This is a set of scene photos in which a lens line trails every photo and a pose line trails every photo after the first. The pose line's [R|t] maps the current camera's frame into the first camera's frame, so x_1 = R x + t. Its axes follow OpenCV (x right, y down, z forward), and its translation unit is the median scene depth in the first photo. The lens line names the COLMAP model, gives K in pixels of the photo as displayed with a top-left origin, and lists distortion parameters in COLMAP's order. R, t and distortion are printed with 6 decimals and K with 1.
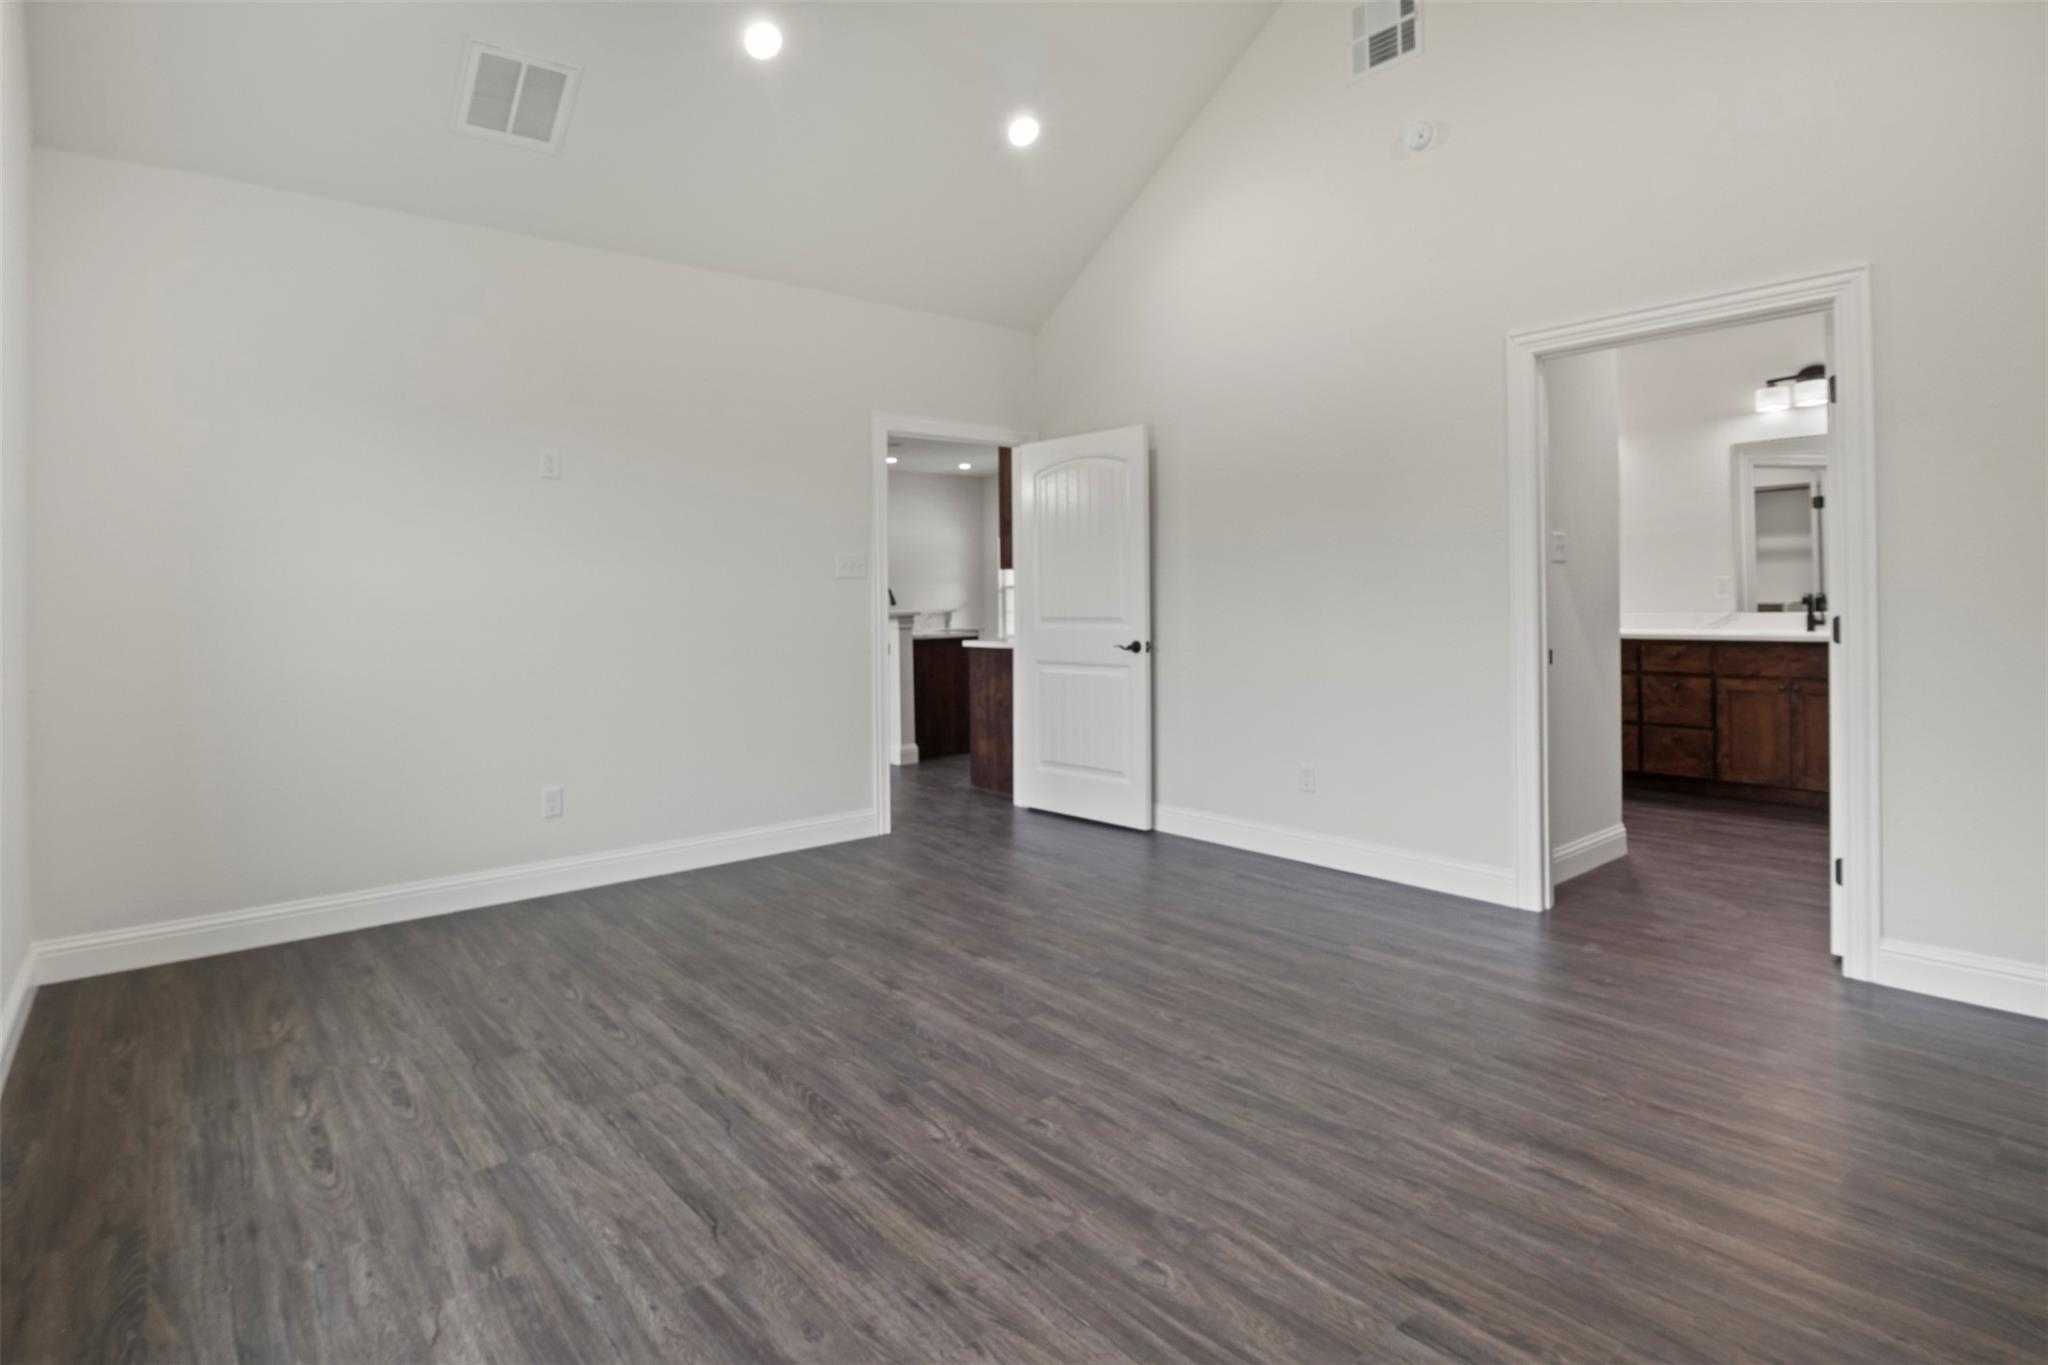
lens RADIAL K [[1043.8, 0, 1023.6], [0, 1043.8, 622.9], [0, 0, 1]] dist [-0.002599, -0.000599]
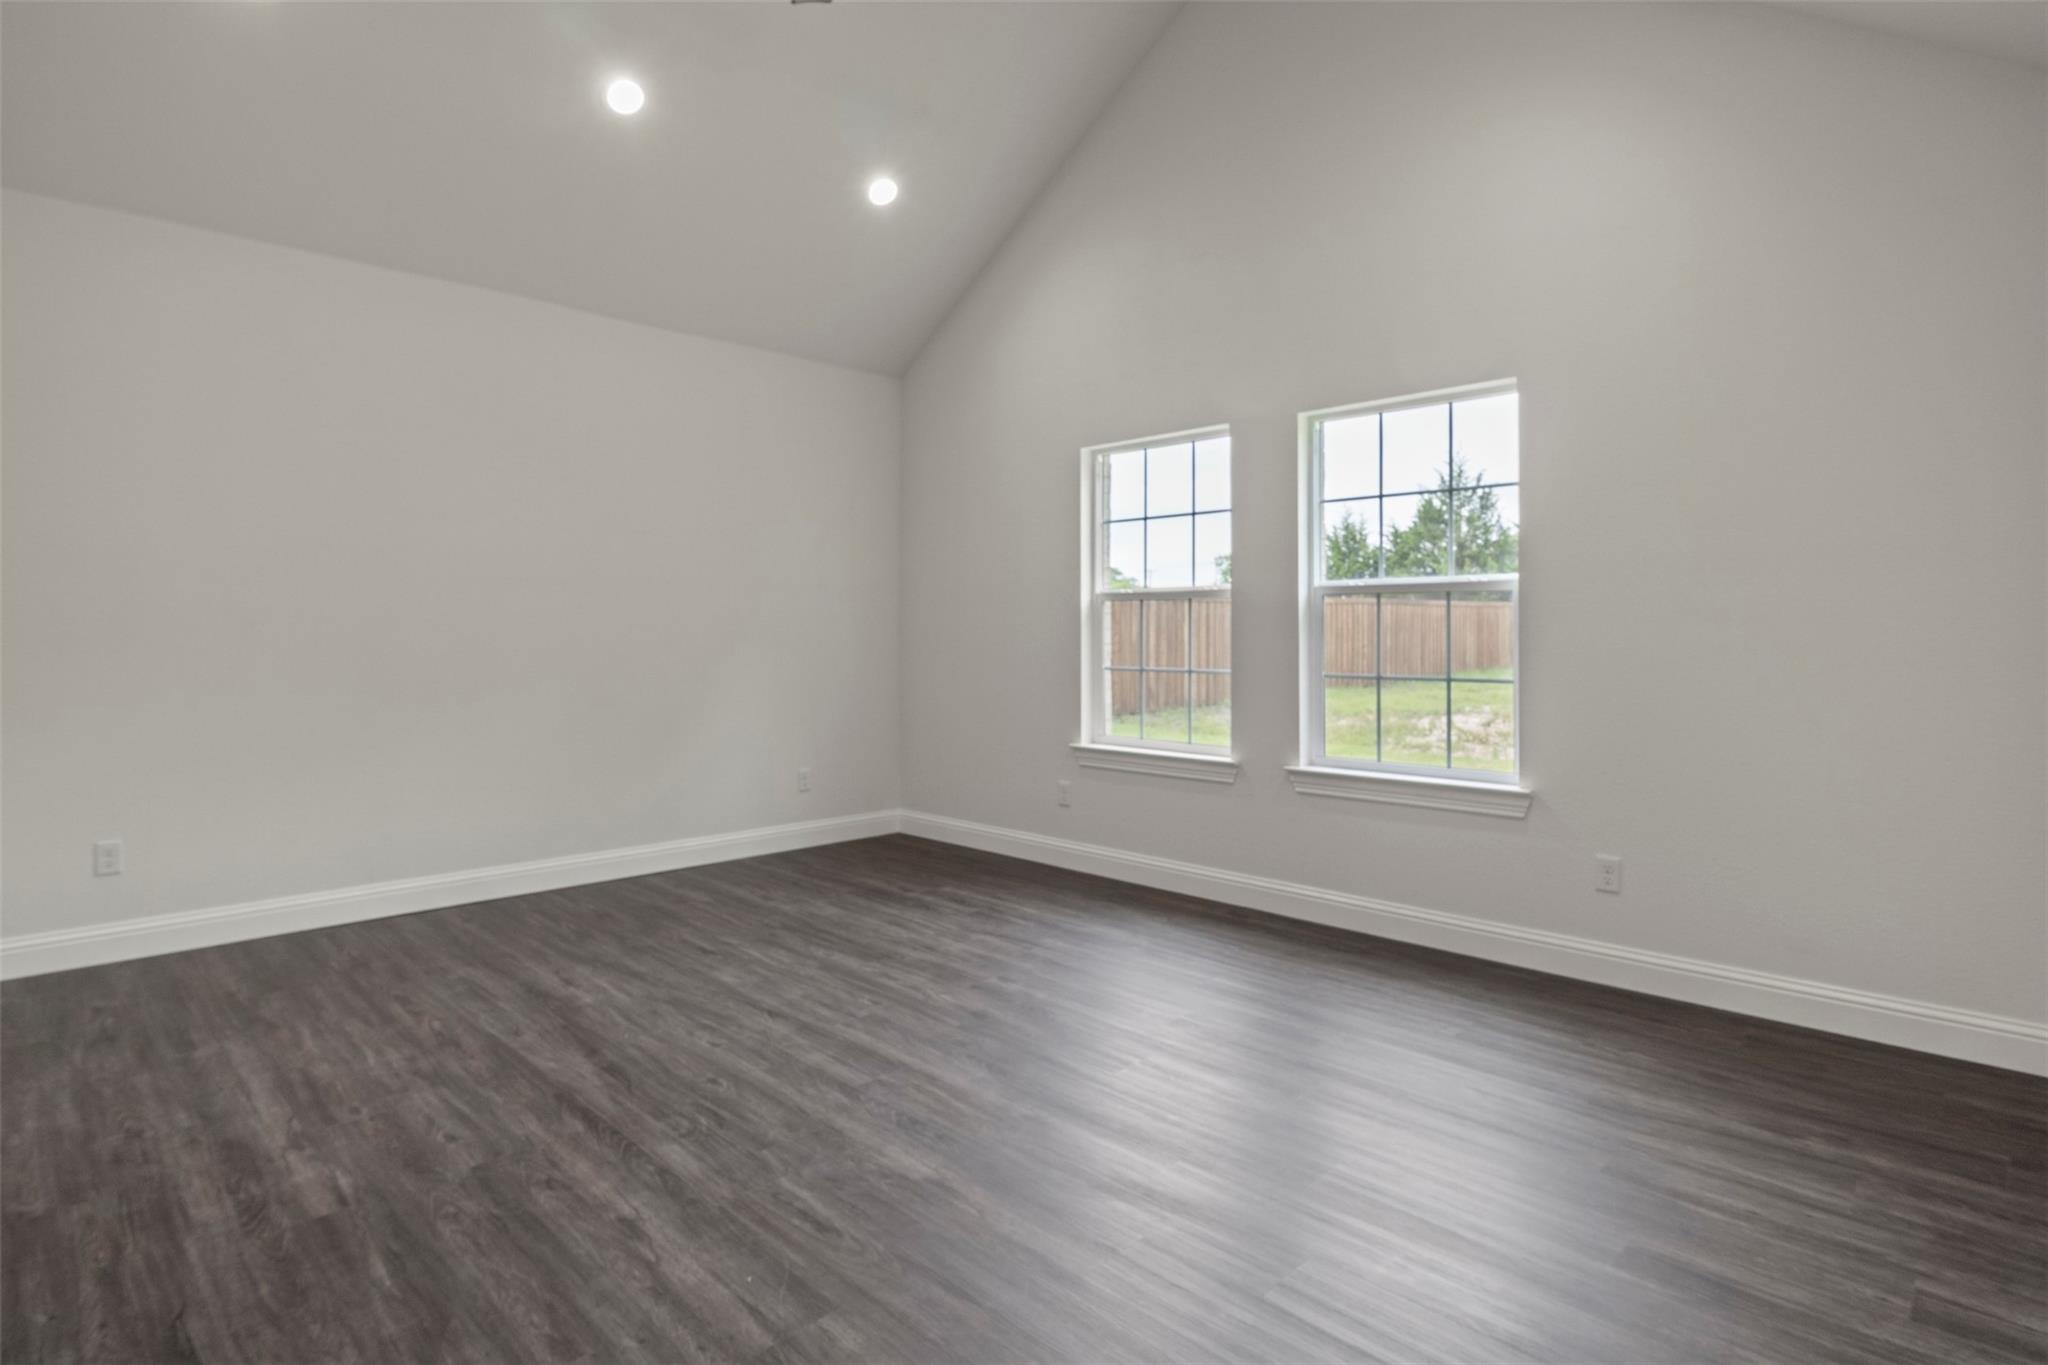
lens RADIAL K [[1043.8, 0, 1023.6], [0, 1043.8, 622.9], [0, 0, 1]] dist [-0.002599, -0.000599]
pose [[-0.995458, 0.015577, -0.093918, -0.058634], [0.014355, 0.999803, 0.013682, -0.051327], [0.094113, 0.012272, -0.995486, 2.245518]]
